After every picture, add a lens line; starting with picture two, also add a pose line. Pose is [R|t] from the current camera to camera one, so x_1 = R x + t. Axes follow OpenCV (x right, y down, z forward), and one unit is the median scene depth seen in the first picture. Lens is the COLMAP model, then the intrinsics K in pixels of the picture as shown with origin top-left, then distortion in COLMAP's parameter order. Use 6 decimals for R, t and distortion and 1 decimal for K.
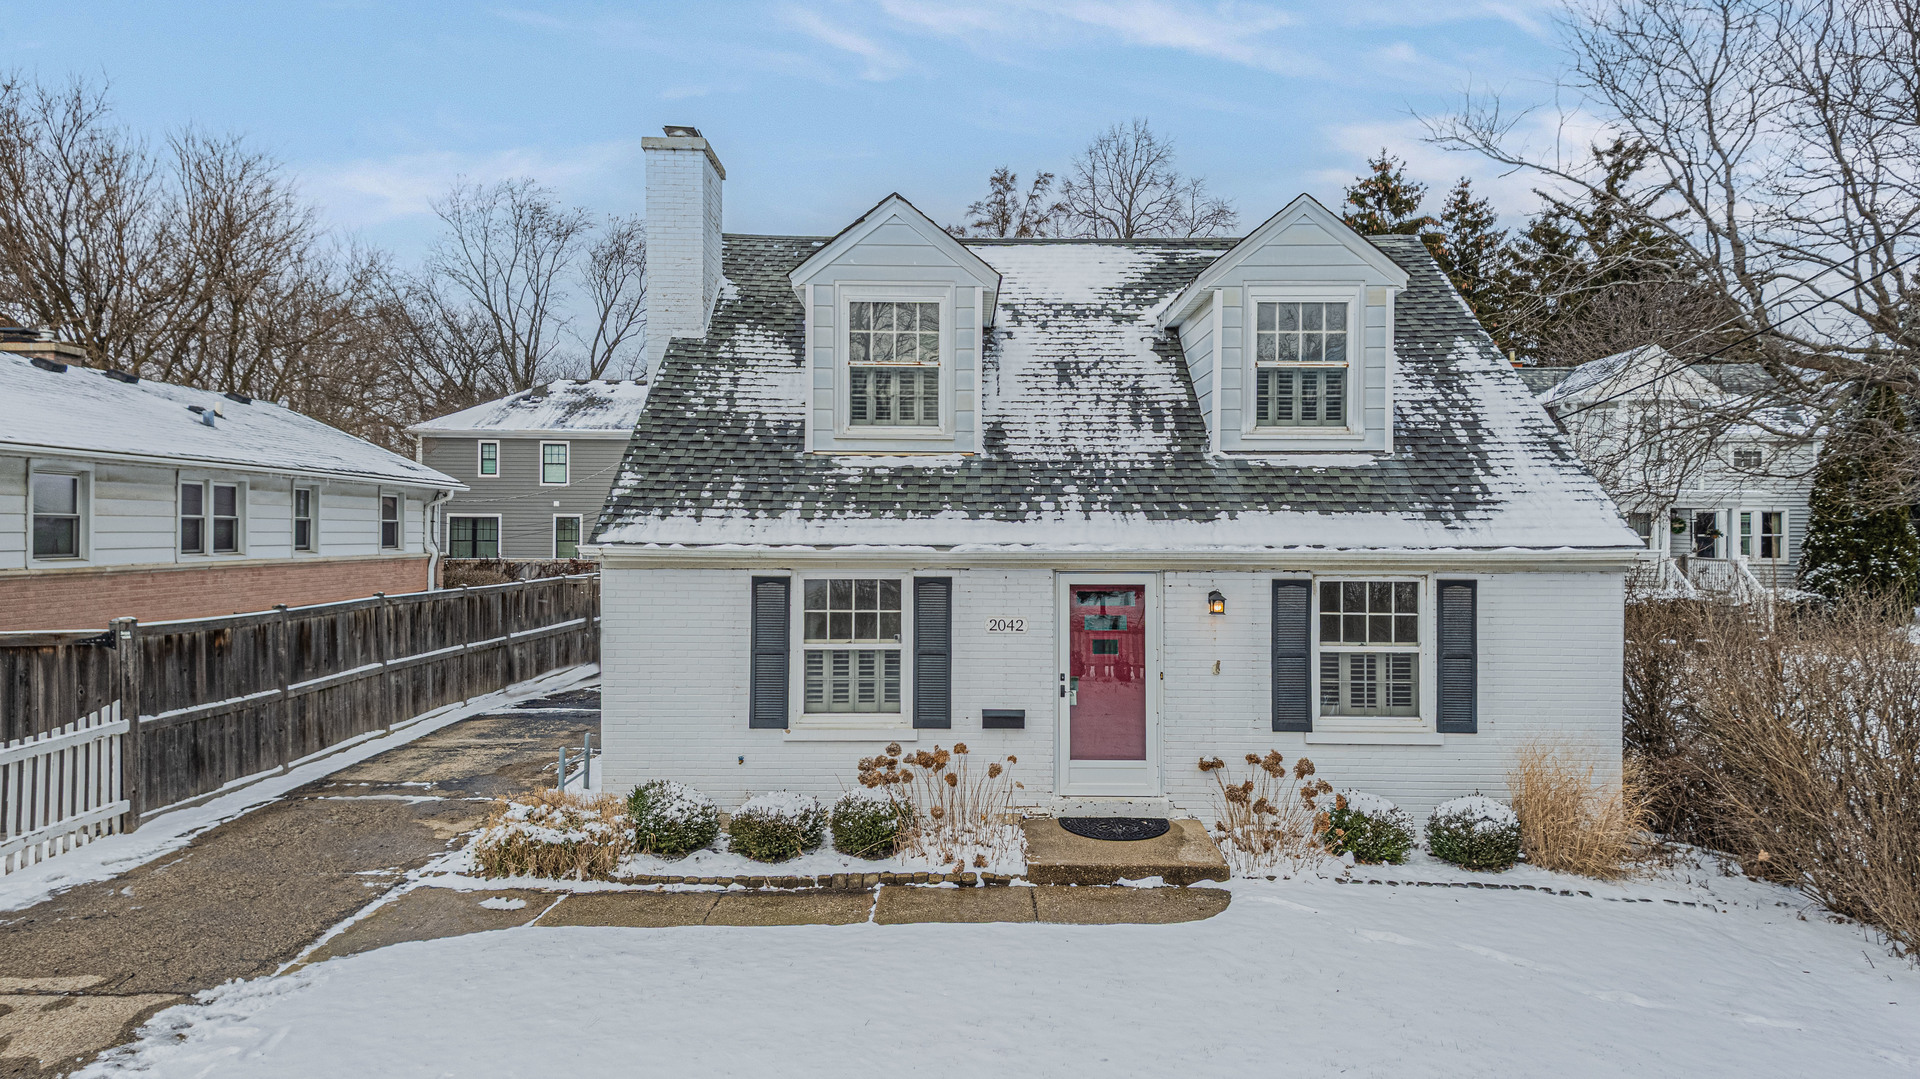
lens RADIAL K [[1245.5, 0, 995.7], [0, 1245.5, 536.9], [0, 0, 1]] dist [0.084464, -0.083431]
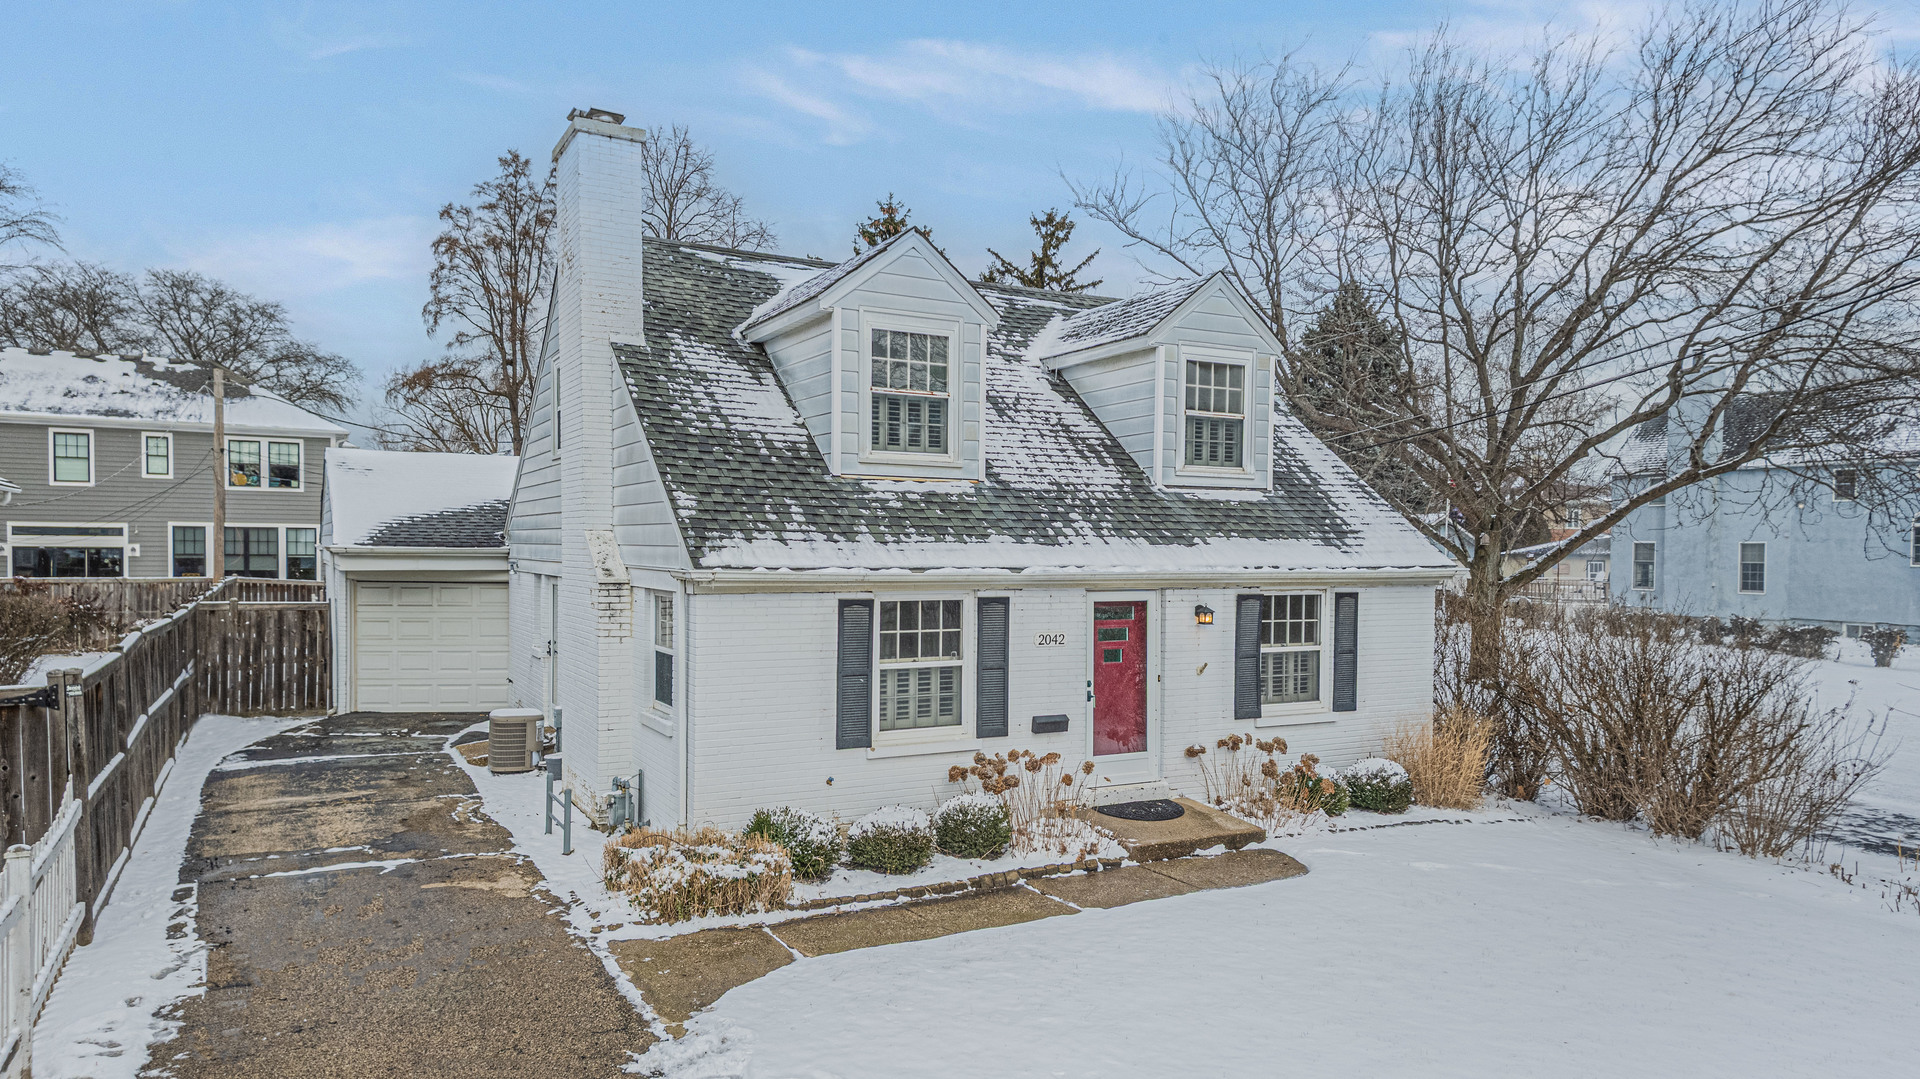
lens RADIAL K [[1235.9, 0, 960.0], [0, 1235.9, 586.7], [0, 0, 1]] dist [0.067353, -0.001425]
pose [[0.876076, -0.012129, 0.482021, -0.590076], [-0.003368, 0.999505, 0.031272, -0.010022], [-0.482161, -0.029020, 0.875602, 0.079509]]
